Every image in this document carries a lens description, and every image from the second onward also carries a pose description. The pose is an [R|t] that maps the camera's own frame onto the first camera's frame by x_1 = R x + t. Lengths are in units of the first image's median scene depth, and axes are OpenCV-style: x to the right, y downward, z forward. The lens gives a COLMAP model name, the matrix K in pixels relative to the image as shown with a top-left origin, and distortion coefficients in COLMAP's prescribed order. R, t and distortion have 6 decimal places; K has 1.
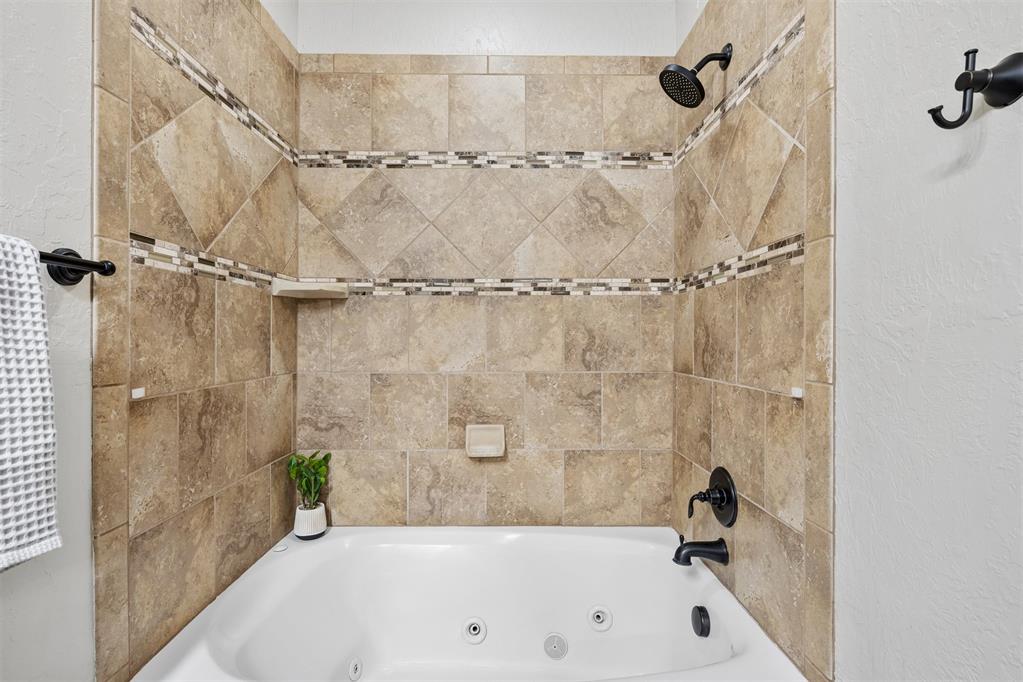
lens RADIAL K [[461.8, 0, 509.5], [0, 461.8, 338.8], [0, 0, 1]] dist [-0.006550, 0.002510]
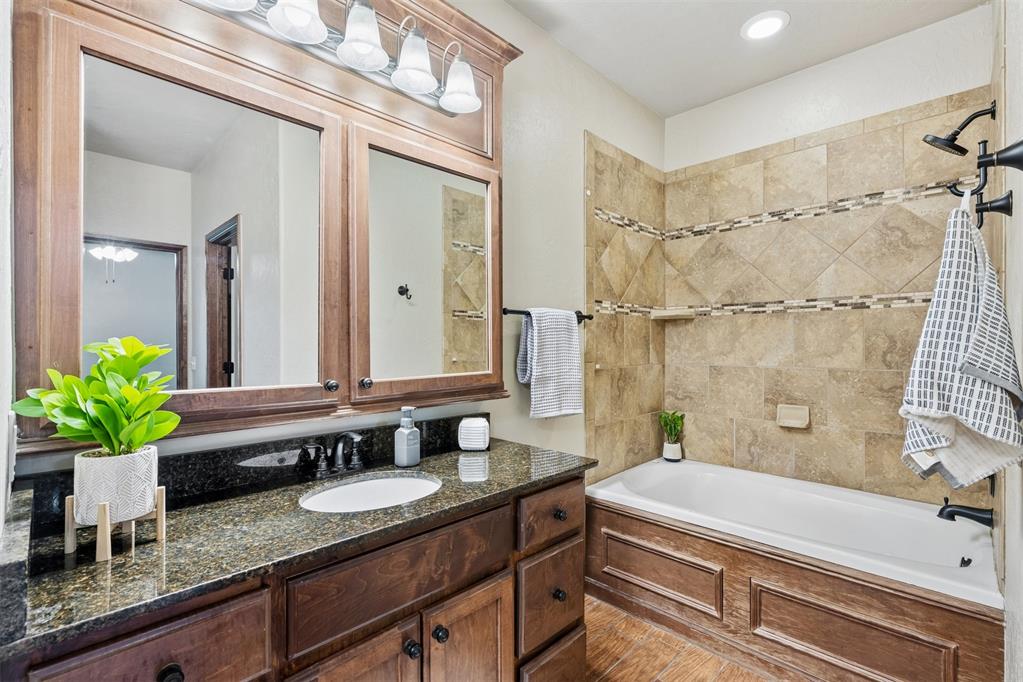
lens RADIAL K [[461.8, 0, 510.9], [0, 461.8, 341.3], [0, 0, 1]] dist [-0.006550, 0.002510]
pose [[0.709166, -0.005344, -0.705021, 0.323240], [0.002213, 0.999983, -0.005353, -0.000740], [0.705038, 0.002236, 0.709166, -0.580899]]
